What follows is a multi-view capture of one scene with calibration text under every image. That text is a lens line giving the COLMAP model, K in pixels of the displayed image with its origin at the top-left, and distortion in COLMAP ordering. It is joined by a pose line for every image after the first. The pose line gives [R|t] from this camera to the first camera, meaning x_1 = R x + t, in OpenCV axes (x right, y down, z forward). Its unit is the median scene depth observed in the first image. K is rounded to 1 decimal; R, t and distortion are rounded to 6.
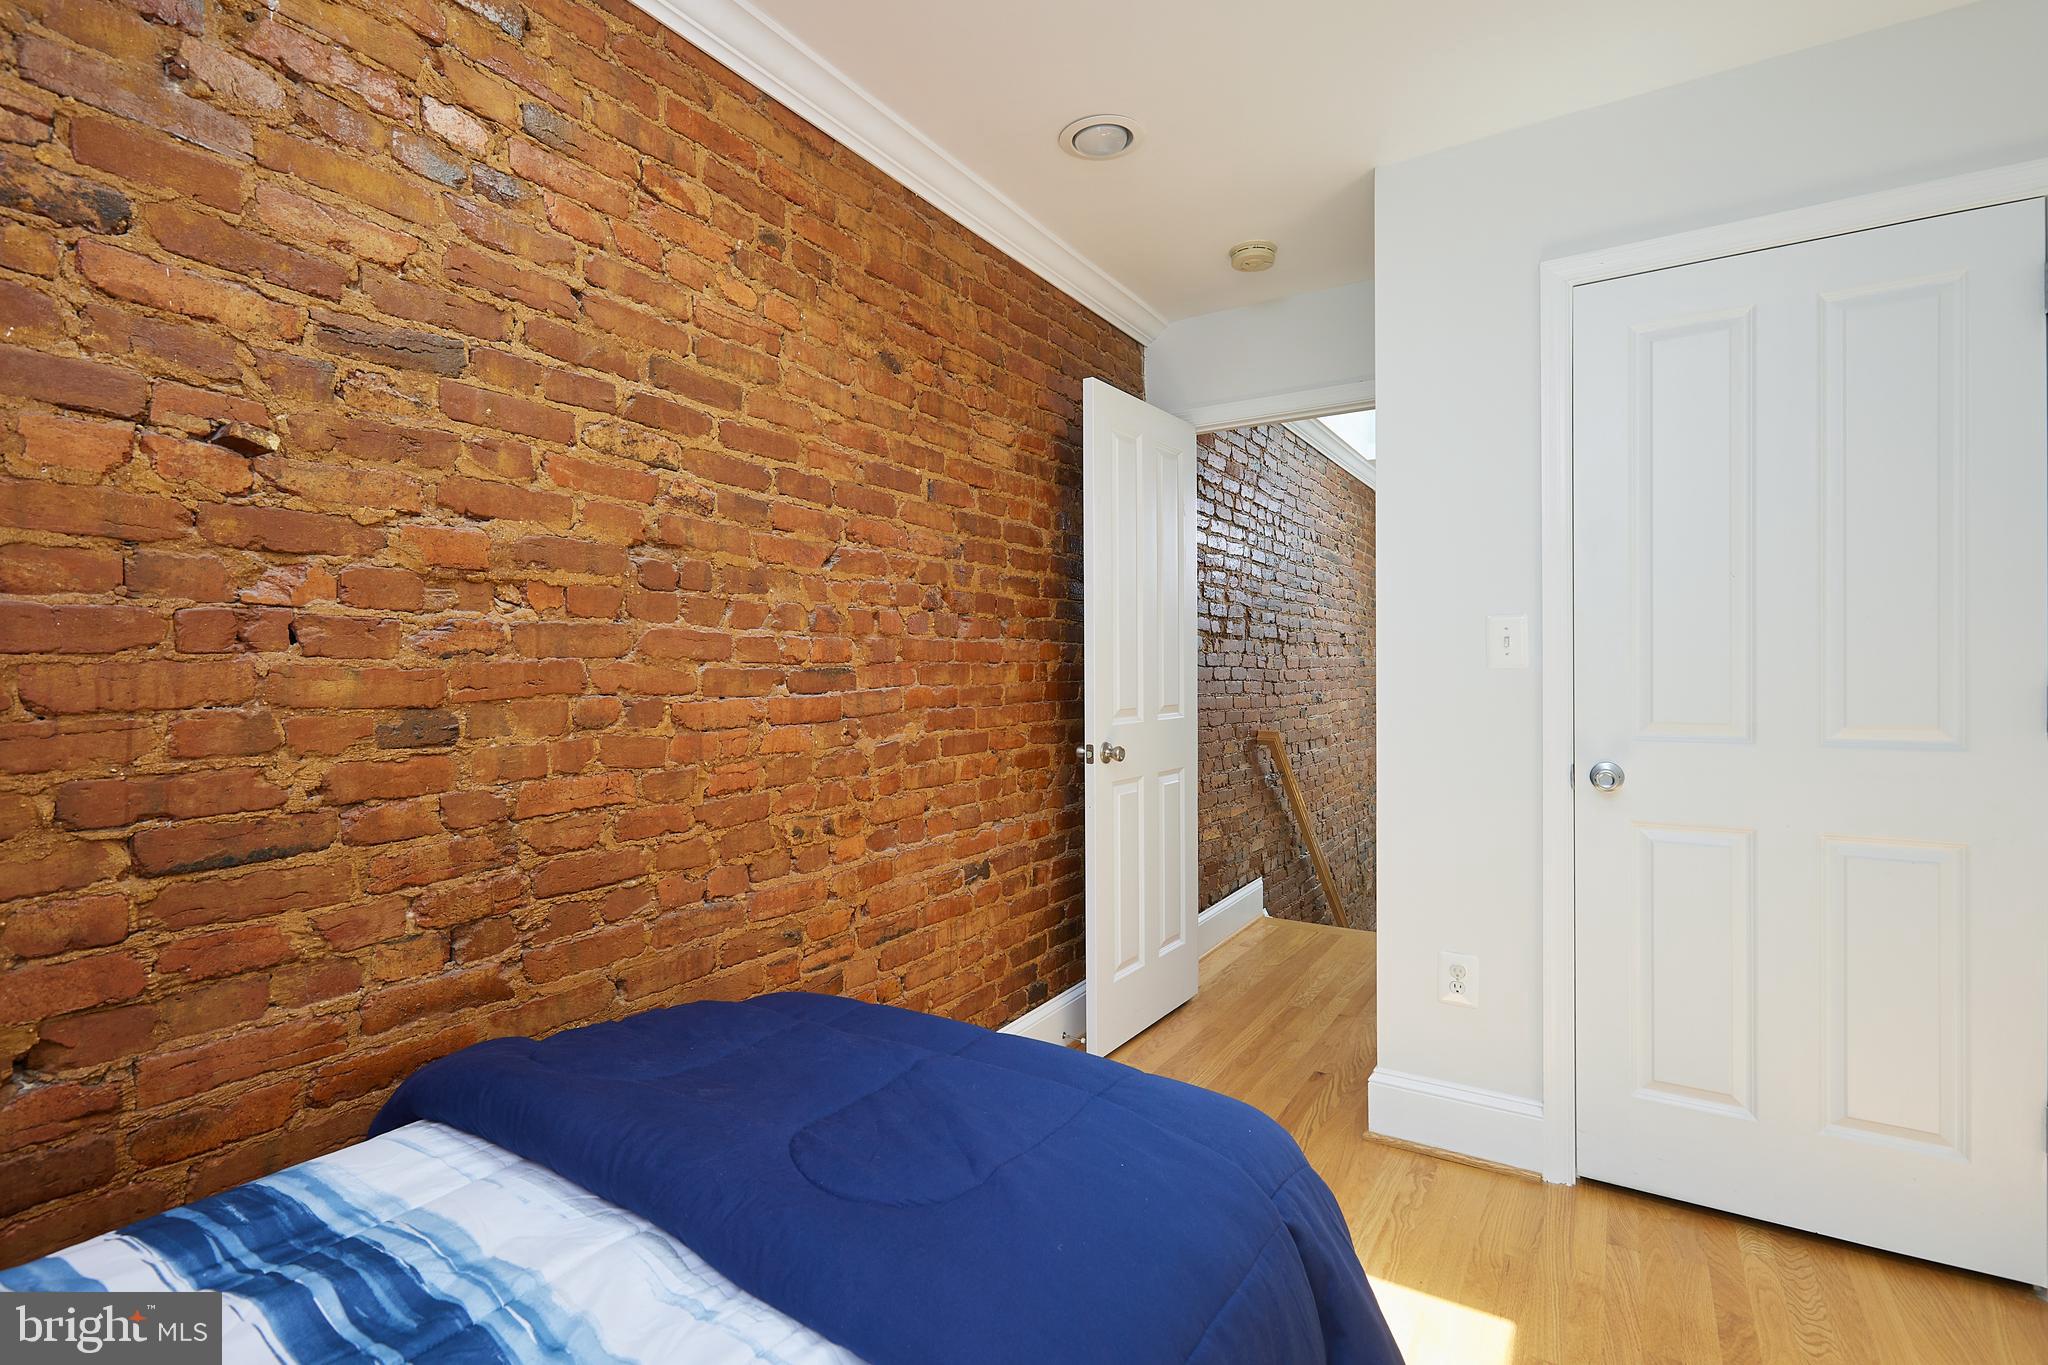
lens RADIAL K [[935.2, 0, 1025.7], [0, 935.2, 681.1], [0, 0, 1]] dist [0.002721, -0.001793]
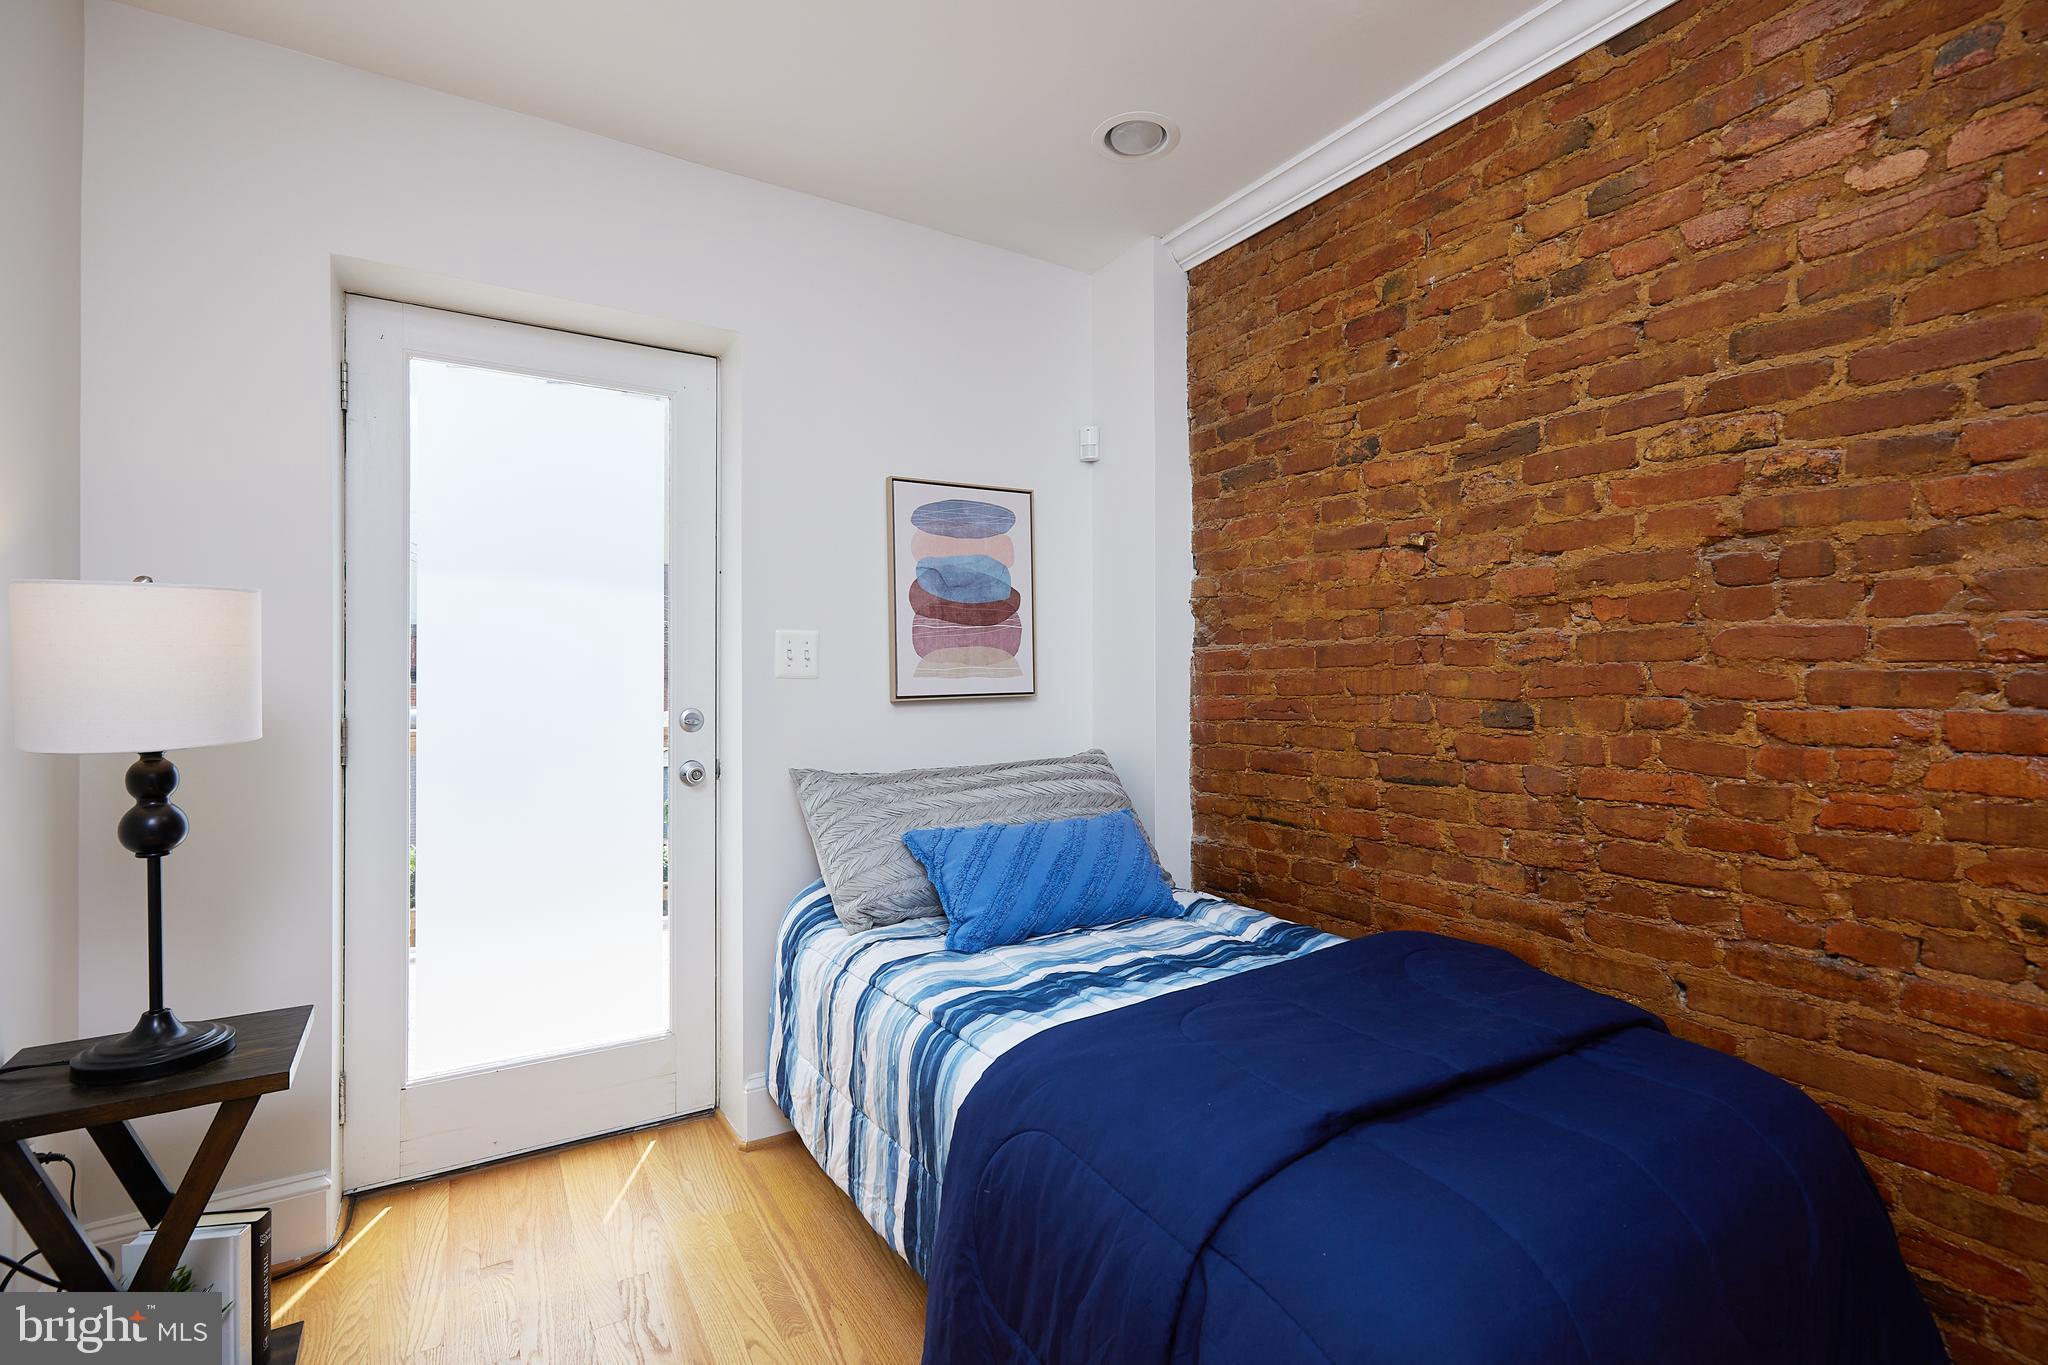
lens RADIAL K [[935.2, 0, 1023.4], [0, 935.2, 675.0], [0, 0, 1]] dist [0.002721, -0.001793]
pose [[-0.438819, 0.005576, -0.898558, 0.827765], [-0.001935, 0.999973, 0.007150, -0.016119], [0.898573, 0.004877, -0.438797, 0.861396]]
